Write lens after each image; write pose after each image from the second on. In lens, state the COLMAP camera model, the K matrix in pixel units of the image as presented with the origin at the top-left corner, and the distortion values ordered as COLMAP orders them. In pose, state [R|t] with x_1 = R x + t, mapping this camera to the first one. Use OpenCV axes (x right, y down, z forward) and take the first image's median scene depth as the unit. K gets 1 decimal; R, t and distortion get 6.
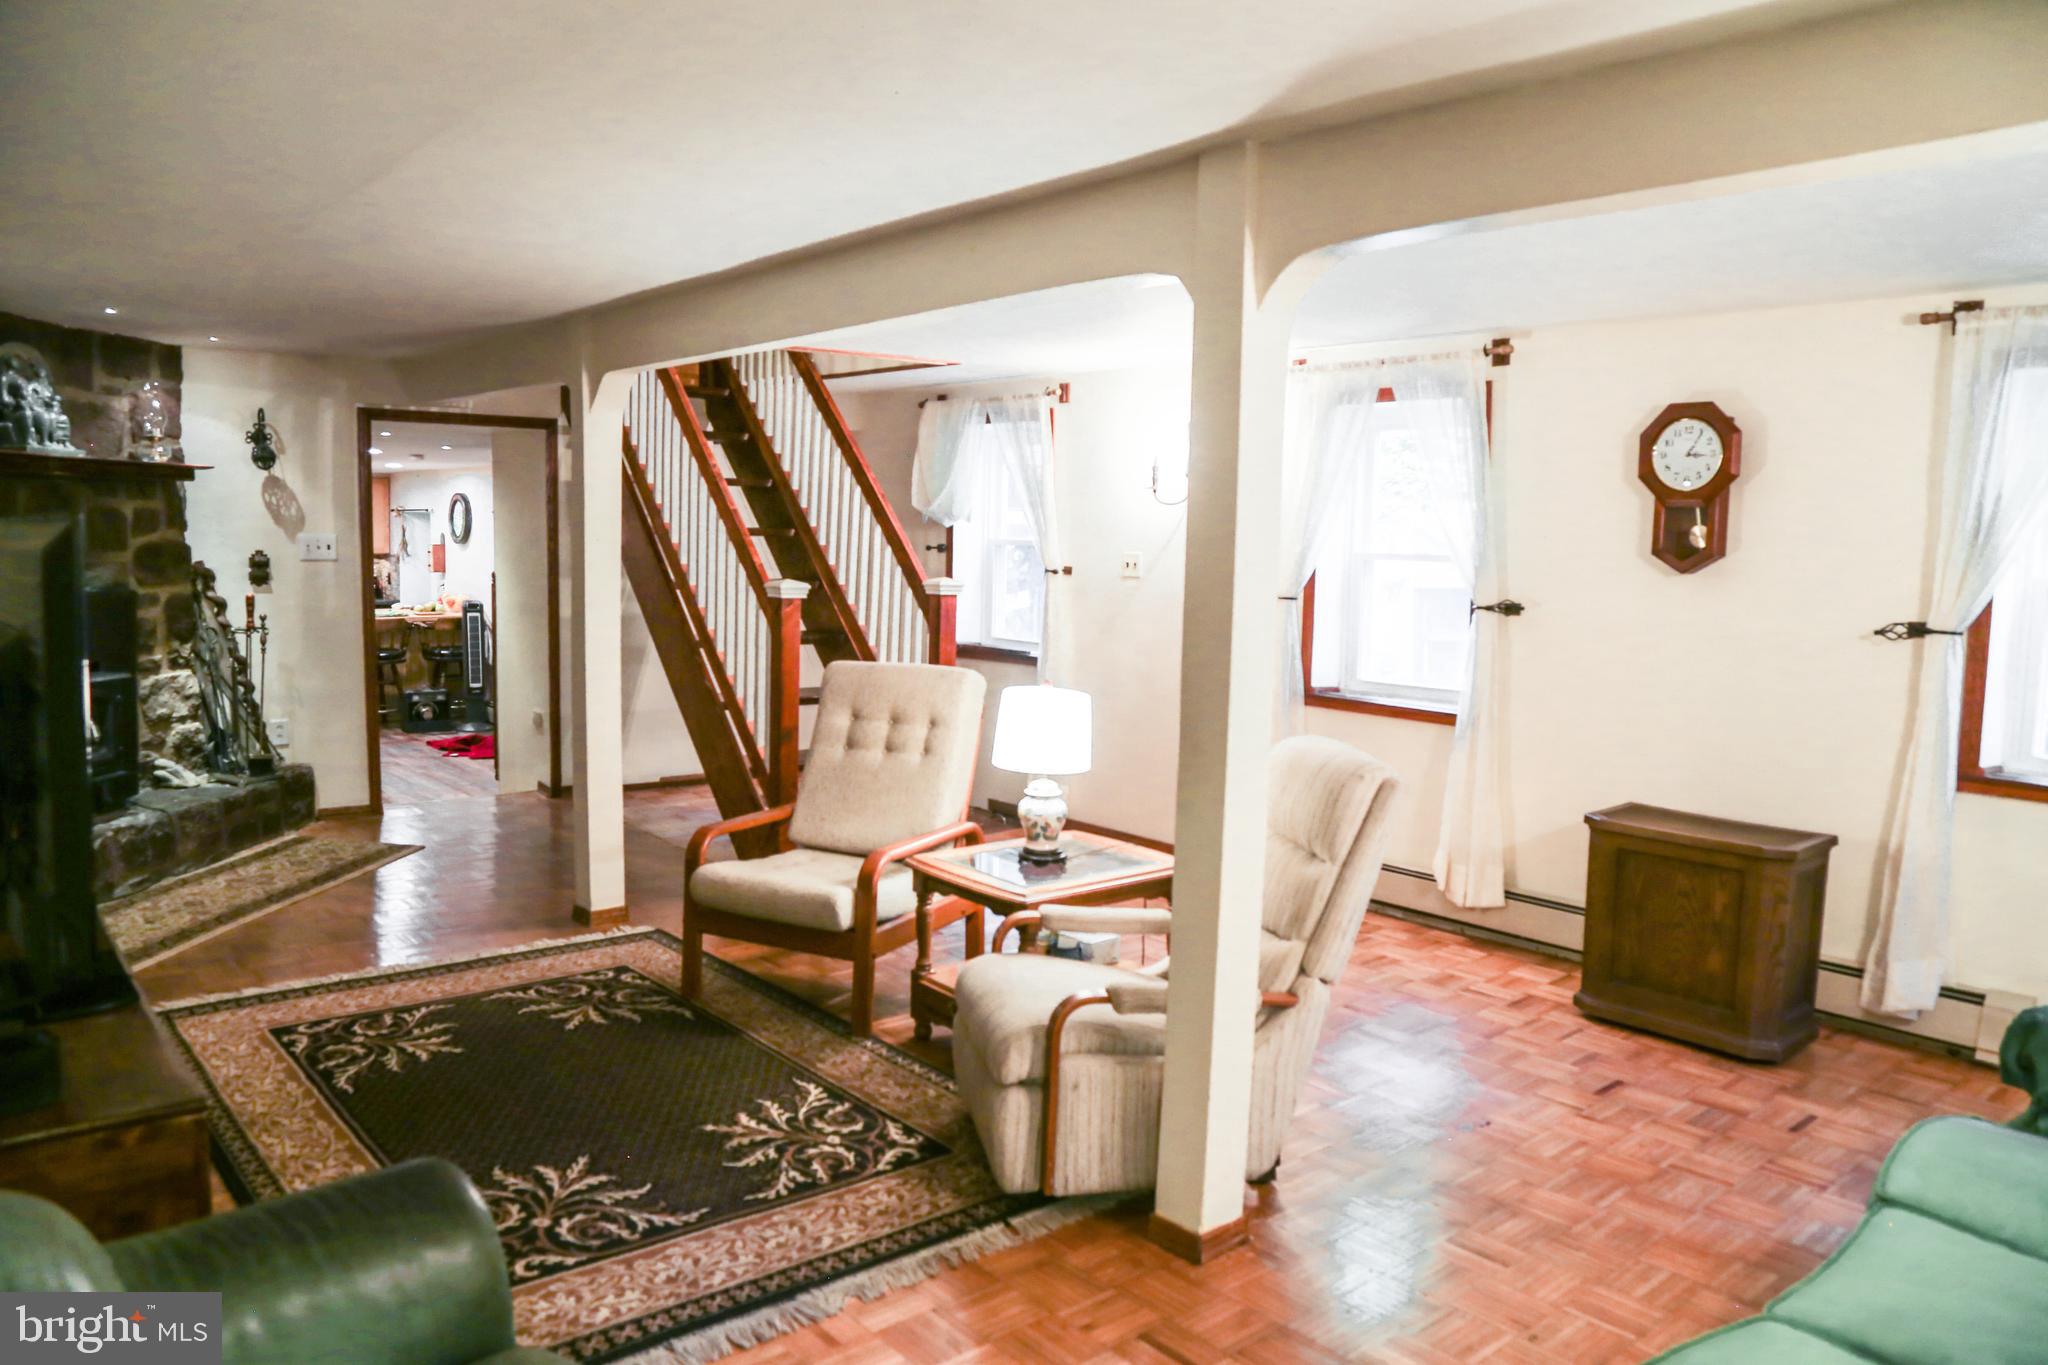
lens RADIAL K [[1471.1, 0, 1024.4], [0, 1471.1, 682.7], [0, 0, 1]] dist [-0.088910, 0.002020]
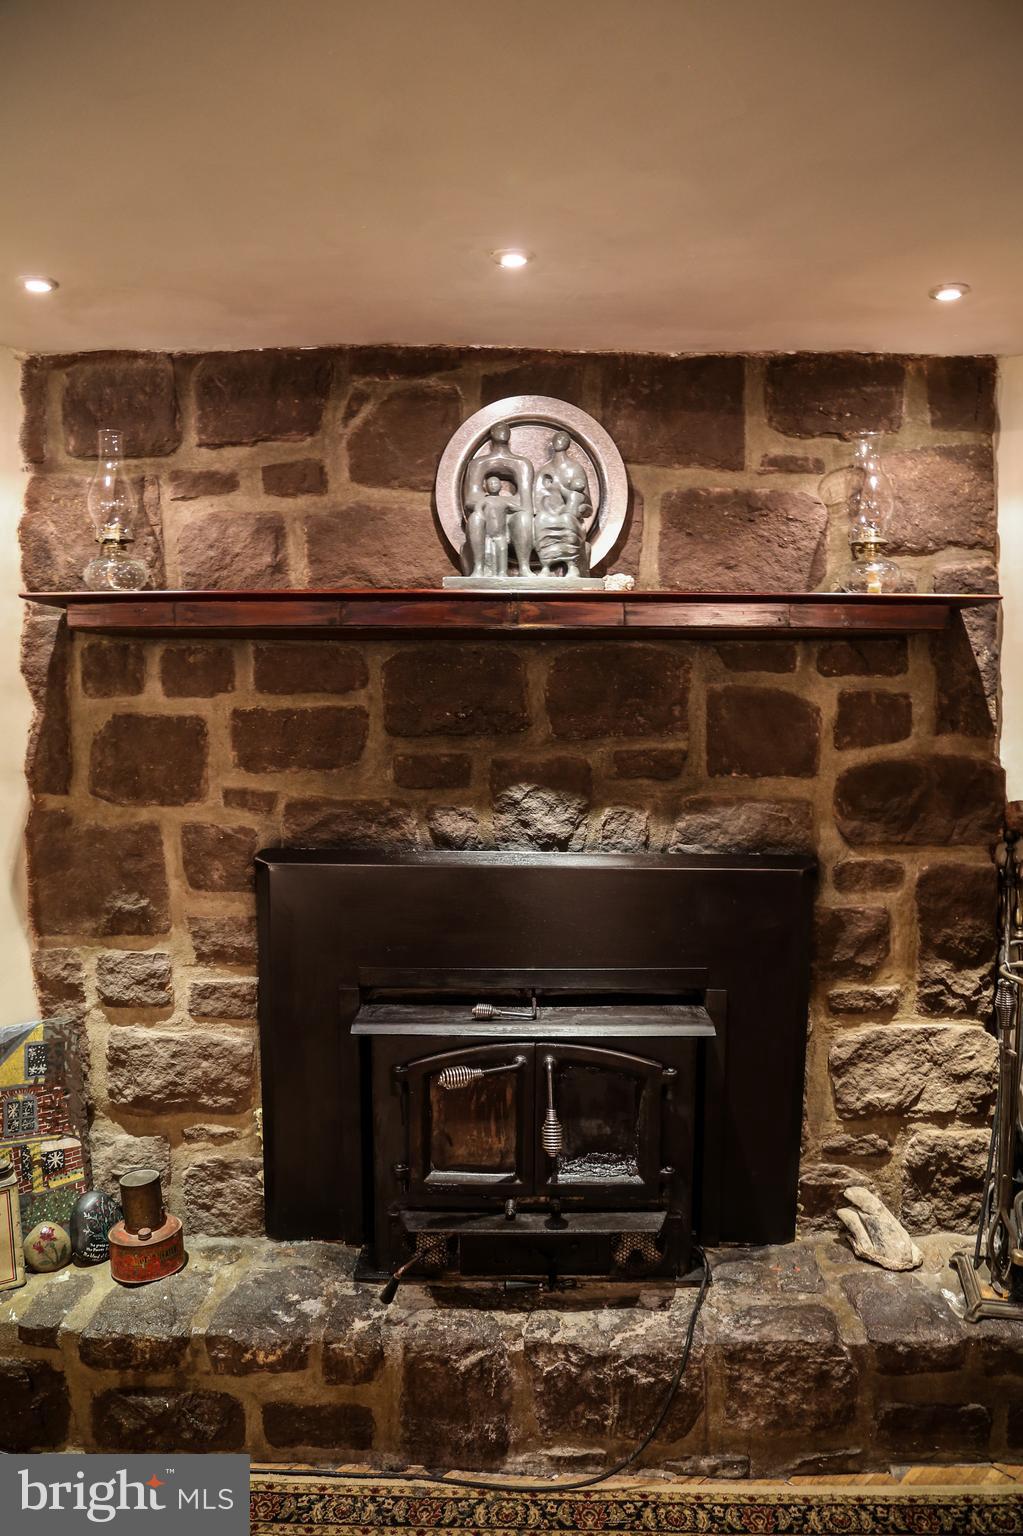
lens RADIAL K [[1103.3, 0, 512.3], [0, 1103.3, 763.3], [0, 0, 1]] dist [-0.088910, 0.002020]
pose [[0.094536, 0.046853, -0.994418, -0.244987], [-0.100077, 0.994279, 0.037332, -0.098232], [0.990478, 0.095989, 0.098684, 0.825054]]
